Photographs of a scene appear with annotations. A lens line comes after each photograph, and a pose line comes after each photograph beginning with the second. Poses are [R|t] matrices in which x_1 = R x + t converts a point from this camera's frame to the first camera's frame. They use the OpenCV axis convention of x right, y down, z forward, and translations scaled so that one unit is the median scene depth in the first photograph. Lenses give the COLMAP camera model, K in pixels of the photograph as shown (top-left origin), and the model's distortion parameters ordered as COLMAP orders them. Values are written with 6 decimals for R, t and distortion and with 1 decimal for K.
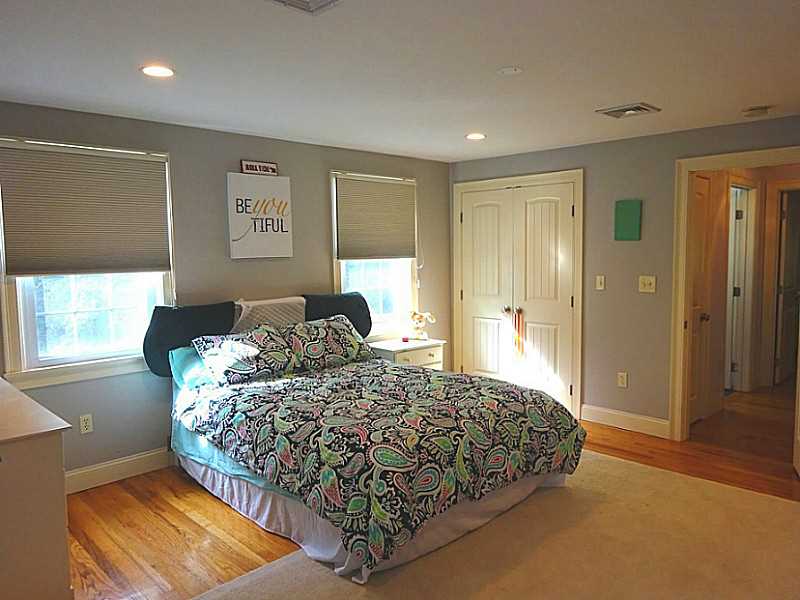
lens RADIAL K [[590.9, 0, 397.4], [0, 590.9, 298.7], [0, 0, 1]] dist [0.007866, -0.011772]
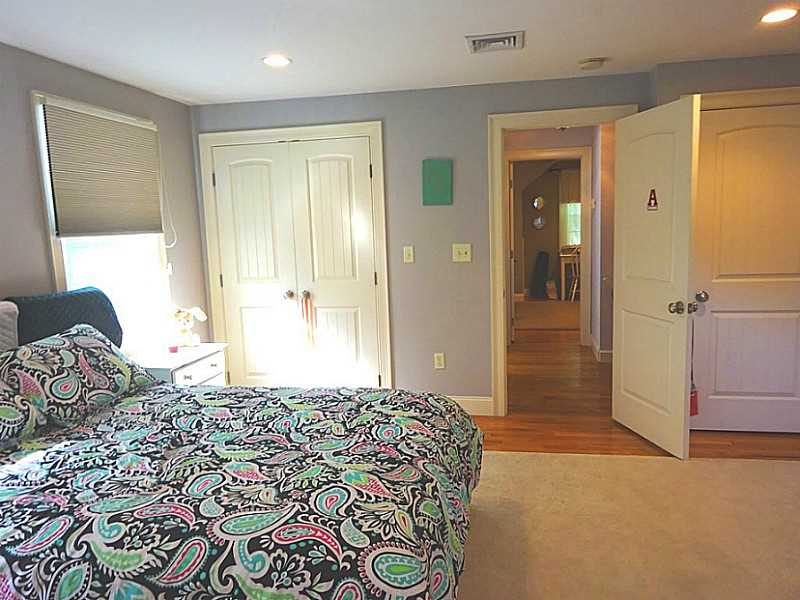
lens RADIAL K [[590.9, 0, 397.4], [0, 590.9, 298.7], [0, 0, 1]] dist [0.007866, -0.011772]
pose [[0.827060, -0.089168, 0.554997, -0.172924], [0.071819, 0.996009, 0.052998, -0.009758], [-0.557507, -0.003973, 0.830162, 0.305224]]
